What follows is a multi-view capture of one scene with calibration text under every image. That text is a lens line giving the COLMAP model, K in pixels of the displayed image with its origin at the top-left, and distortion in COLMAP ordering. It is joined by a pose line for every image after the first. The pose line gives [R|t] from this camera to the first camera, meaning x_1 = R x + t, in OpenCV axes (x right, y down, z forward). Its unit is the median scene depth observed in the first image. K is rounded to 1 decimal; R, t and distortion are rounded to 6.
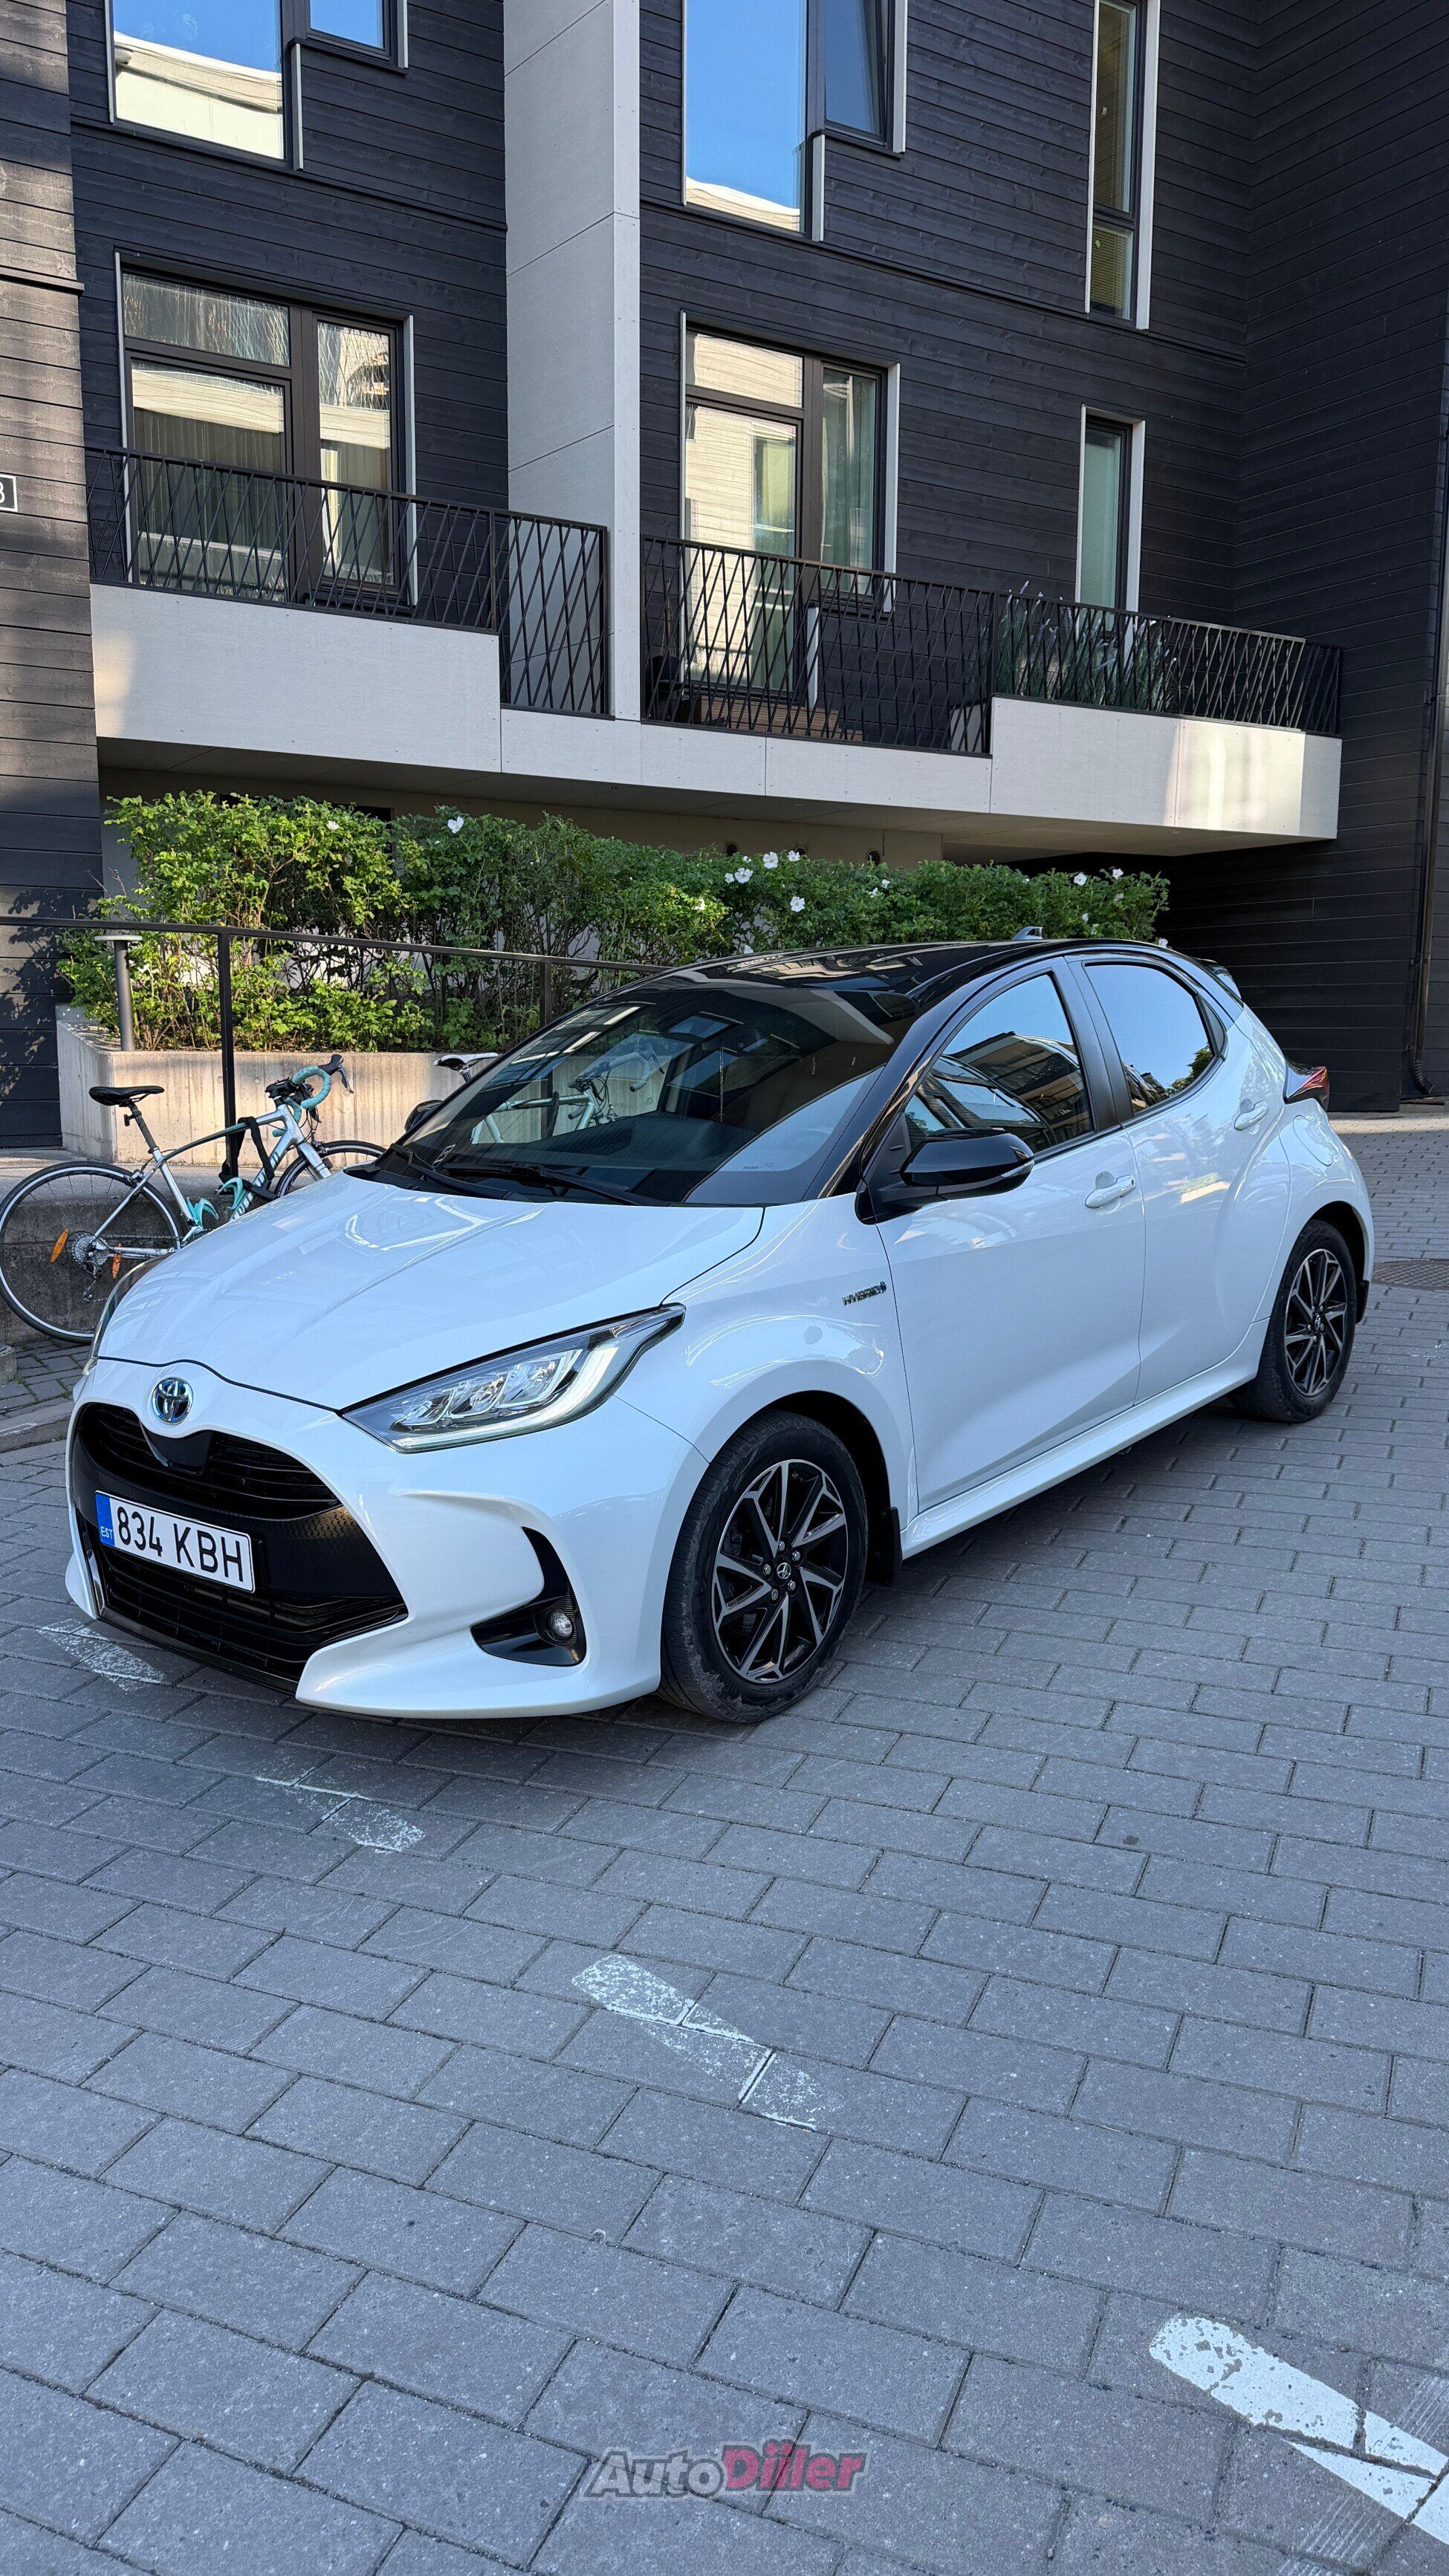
lens RADIAL K [[1921.6, 0, 731.5], [0, 1921.6, 1310.8], [0, 0, 1]] dist [0.025234, -0.000878]
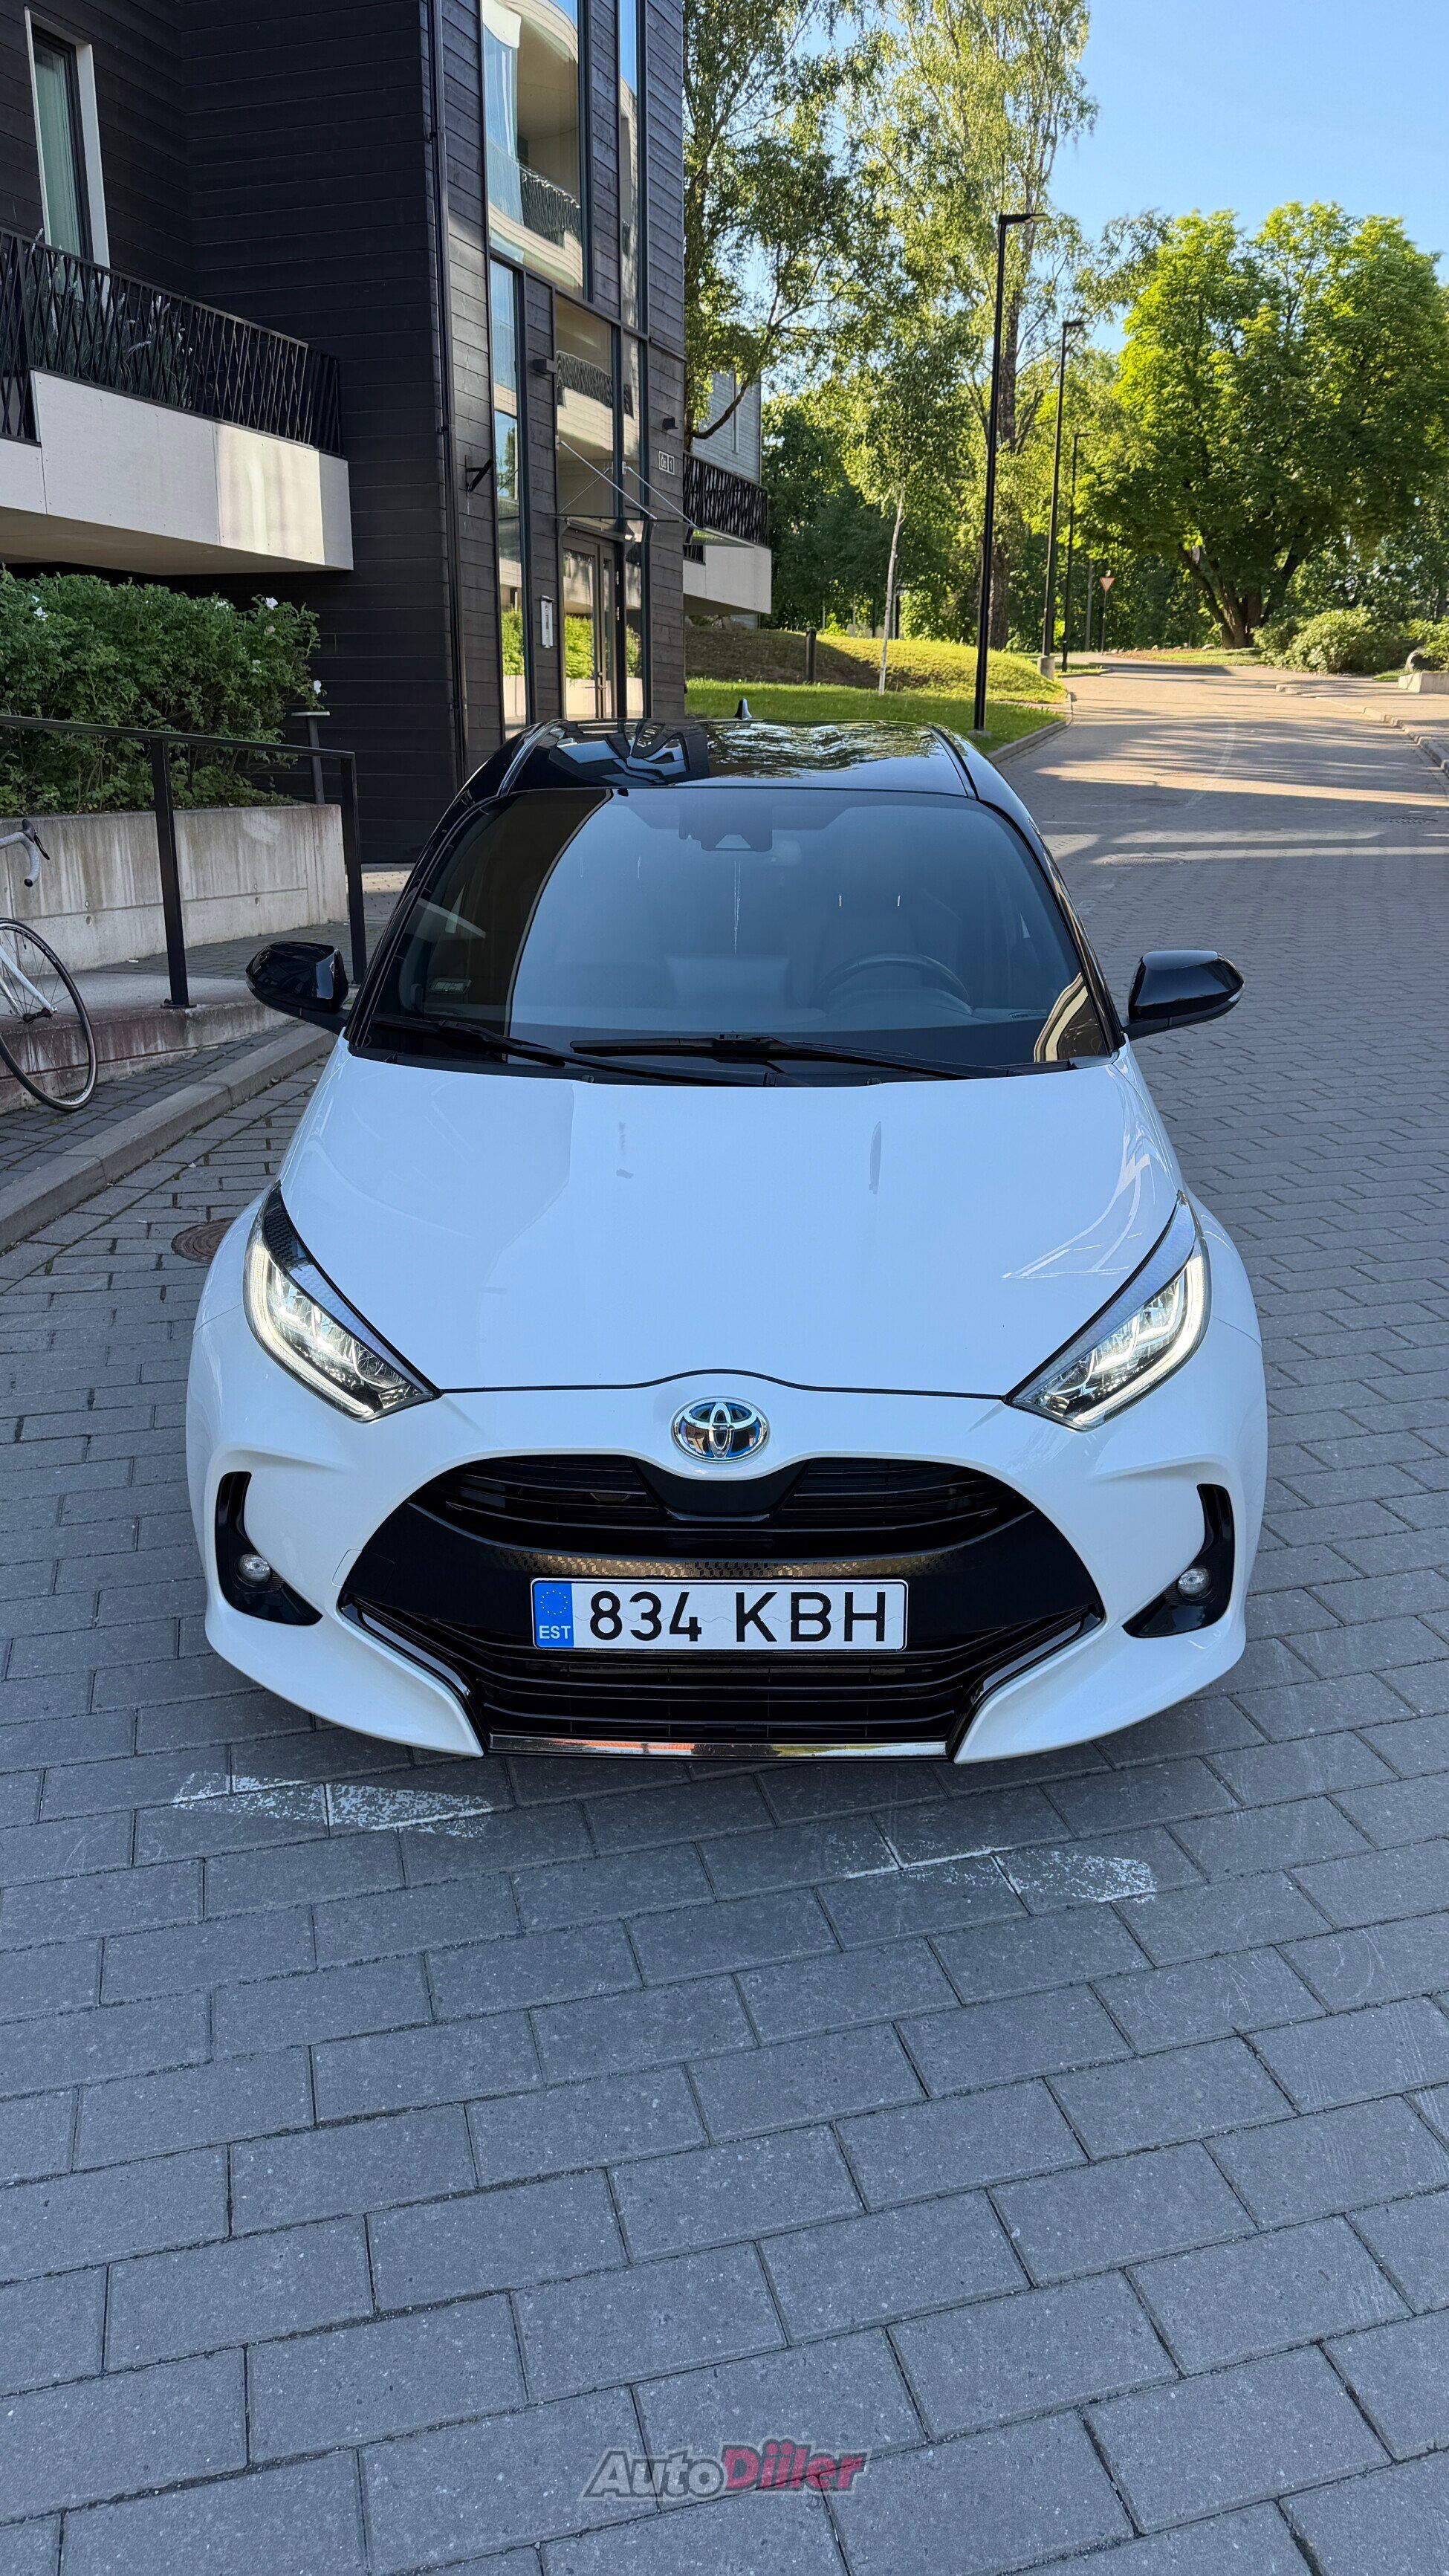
lens RADIAL K [[1907.7, 0, 726.0], [0, 1907.7, 1269.9], [0, 0, 1]] dist [0.031147, -0.005217]
pose [[0.754613, -0.178679, 0.631374, -0.732145], [0.098745, 0.982176, 0.159936, -0.126316], [-0.648698, -0.058344, 0.758806, 0.465386]]
